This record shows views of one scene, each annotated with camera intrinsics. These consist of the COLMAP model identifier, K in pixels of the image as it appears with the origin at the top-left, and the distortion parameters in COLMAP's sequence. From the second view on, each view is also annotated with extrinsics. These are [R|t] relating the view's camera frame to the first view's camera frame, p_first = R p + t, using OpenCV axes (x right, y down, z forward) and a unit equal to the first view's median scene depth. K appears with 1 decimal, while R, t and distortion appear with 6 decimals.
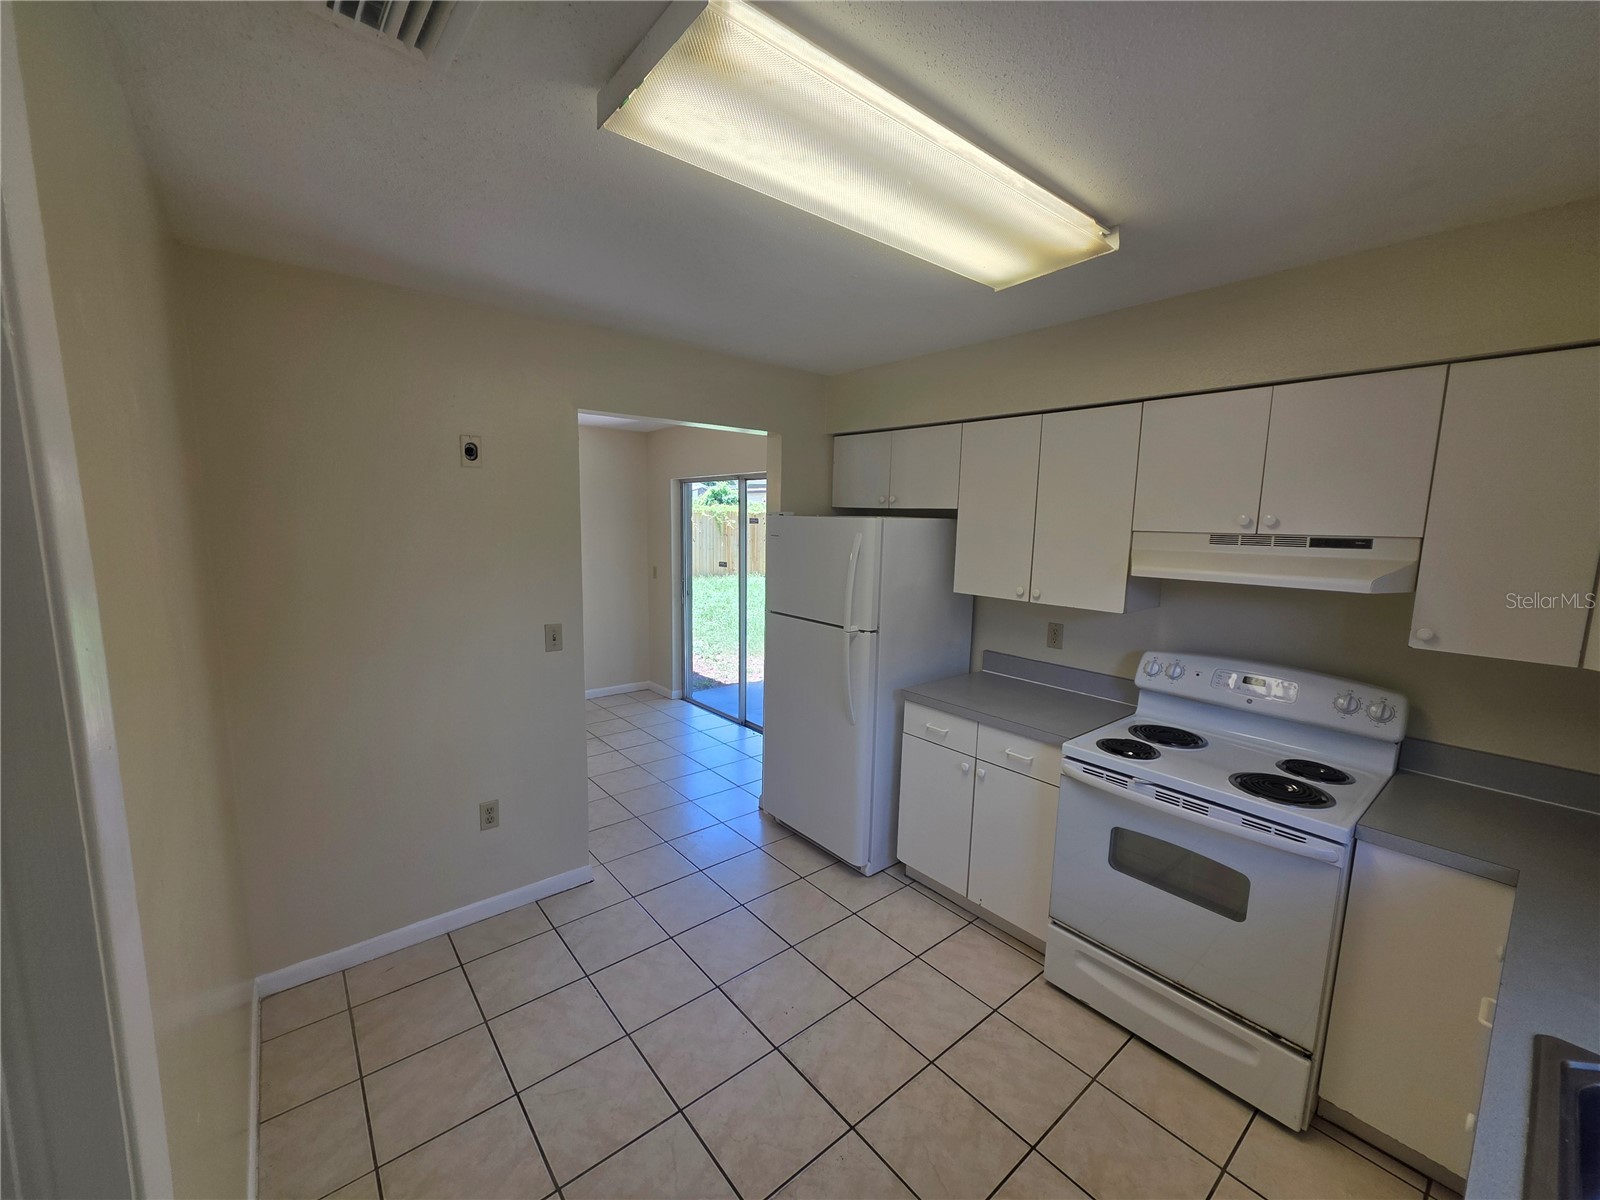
lens RADIAL K [[633.7, 0, 800.0], [0, 633.7, 600.0], [0, 0, 1]] dist [0.000646, 0.000042]
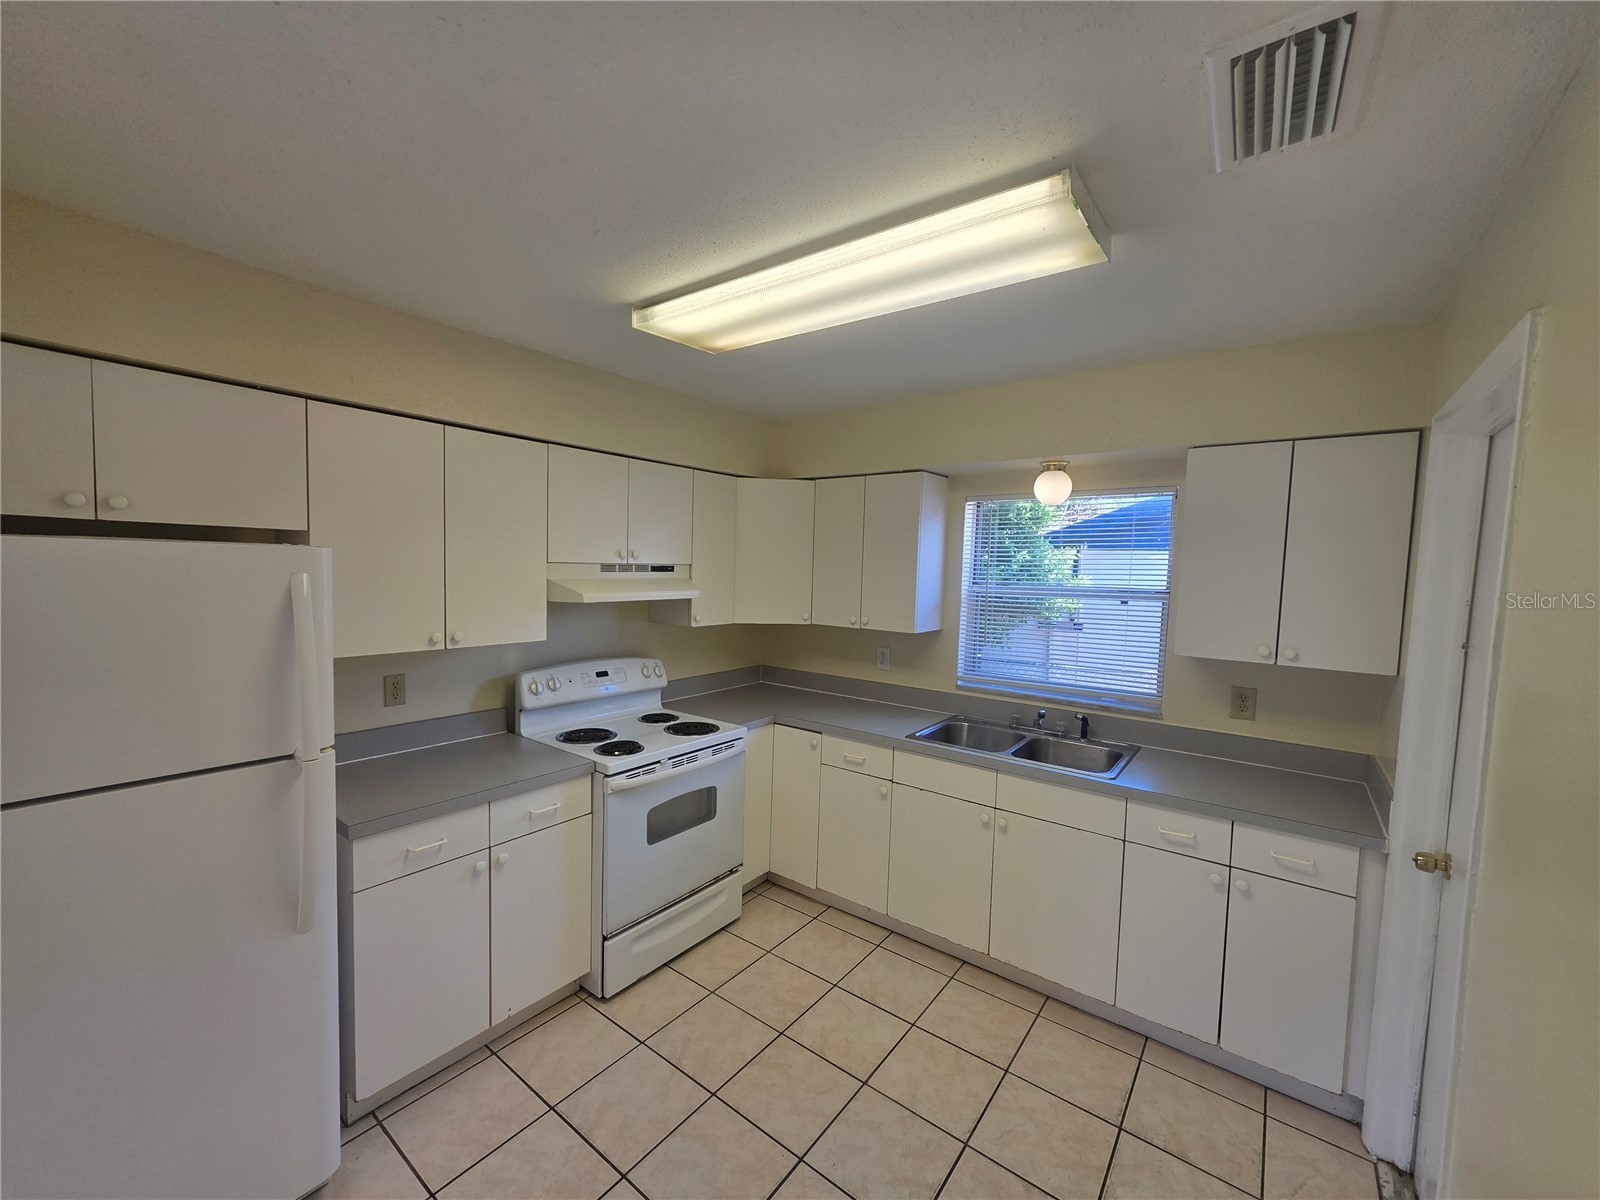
lens RADIAL K [[647.6, 0, 800.0], [0, 647.6, 600.0], [0, 0, 1]] dist [-0.000747, 0.000004]
pose [[-0.227096, -0.082498, 0.970372, -0.725803], [0.090449, 0.990312, 0.105361, -0.139470], [-0.969663, 0.111696, -0.217434, 0.947697]]
